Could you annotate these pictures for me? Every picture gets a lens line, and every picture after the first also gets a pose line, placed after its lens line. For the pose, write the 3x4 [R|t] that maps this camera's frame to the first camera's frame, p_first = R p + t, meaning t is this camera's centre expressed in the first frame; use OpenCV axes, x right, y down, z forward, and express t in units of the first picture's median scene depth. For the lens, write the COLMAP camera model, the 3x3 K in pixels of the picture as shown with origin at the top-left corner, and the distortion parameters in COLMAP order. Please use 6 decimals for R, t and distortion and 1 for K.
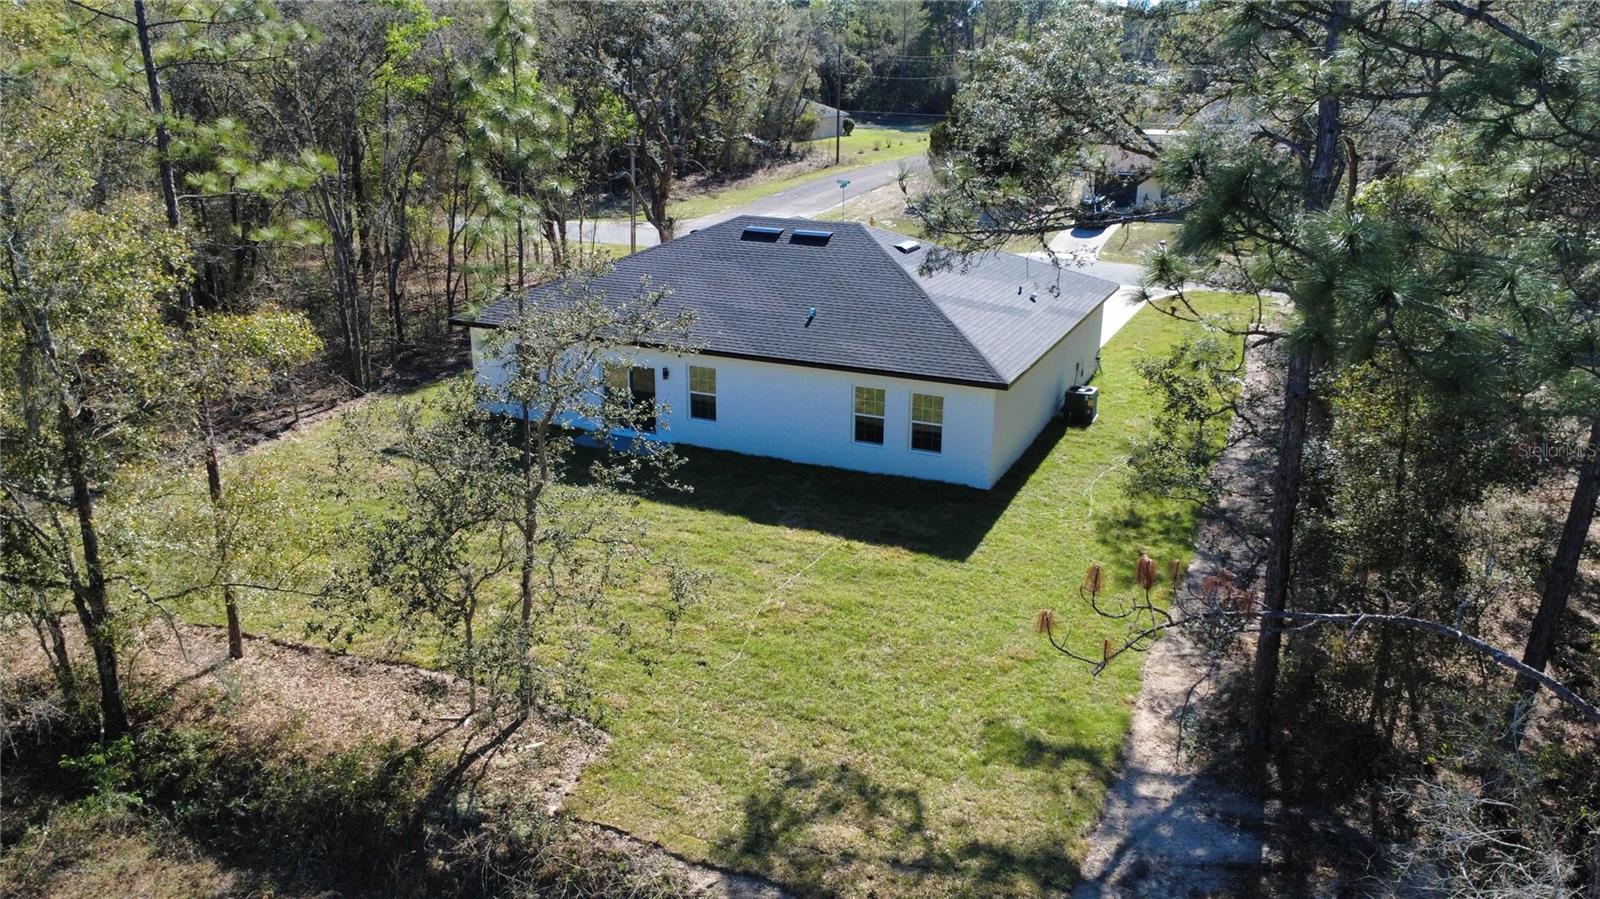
lens RADIAL K [[1157.9, 0, 800.8], [0, 1157.9, 452.0], [0, 0, 1]] dist [0.003829, -0.009906]
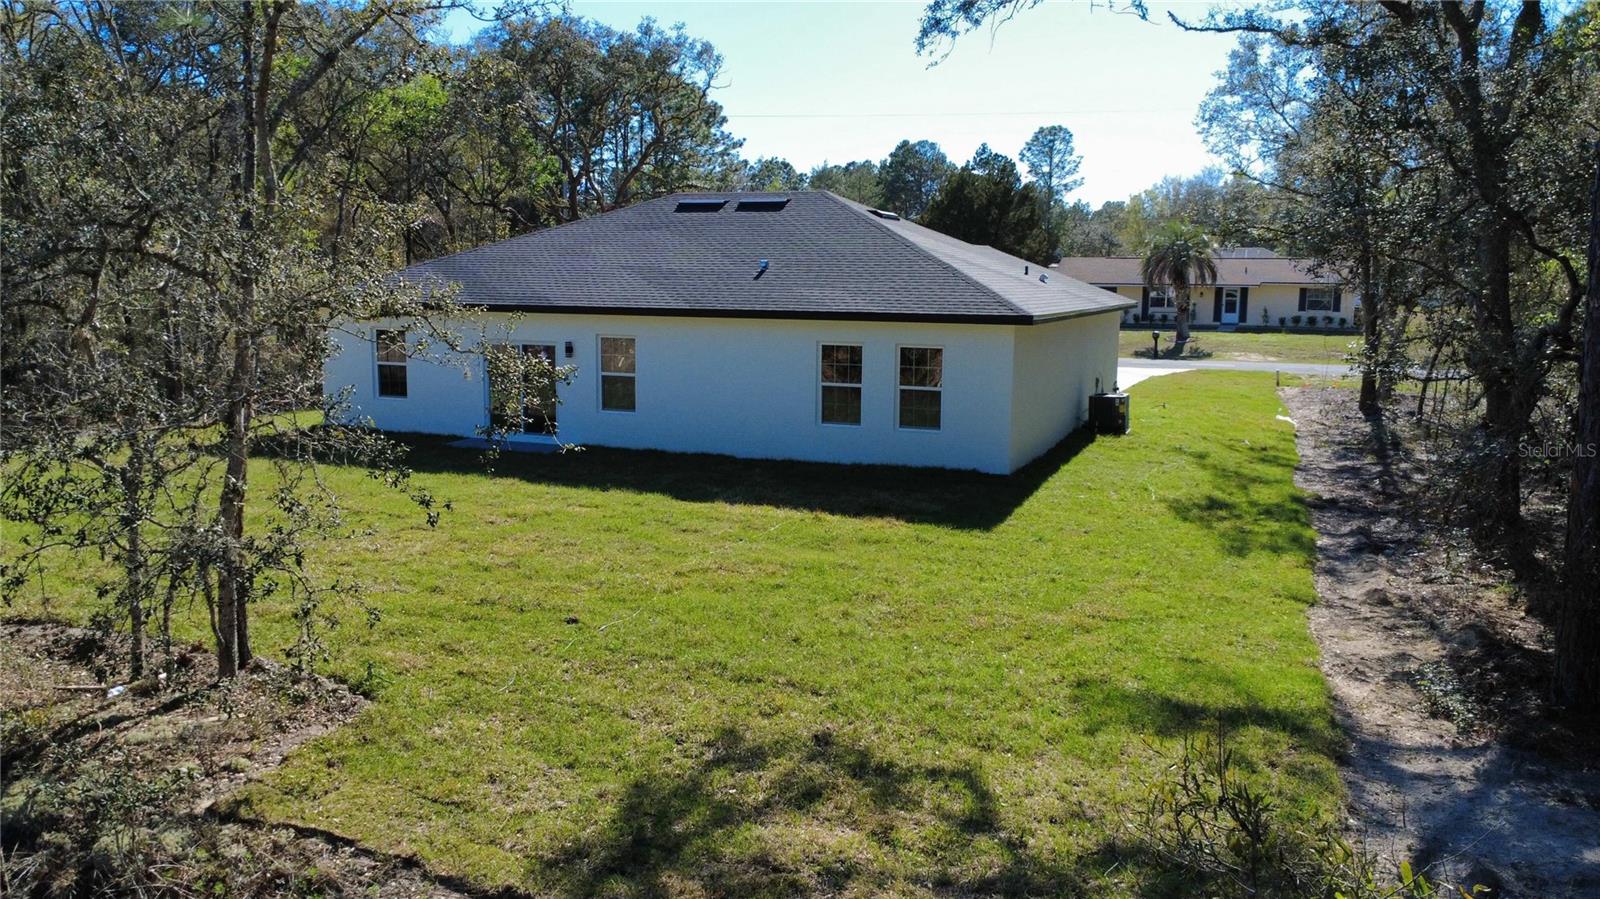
lens RADIAL K [[1157.9, 0, 802.4], [0, 1157.9, 446.4], [0, 0, 1]] dist [0.003829, -0.009906]
pose [[0.999199, 0.000721, 0.040022, 0.008564], [0.006827, 0.982121, -0.188127, 0.236279], [-0.039442, 0.188250, 0.981329, 0.463289]]
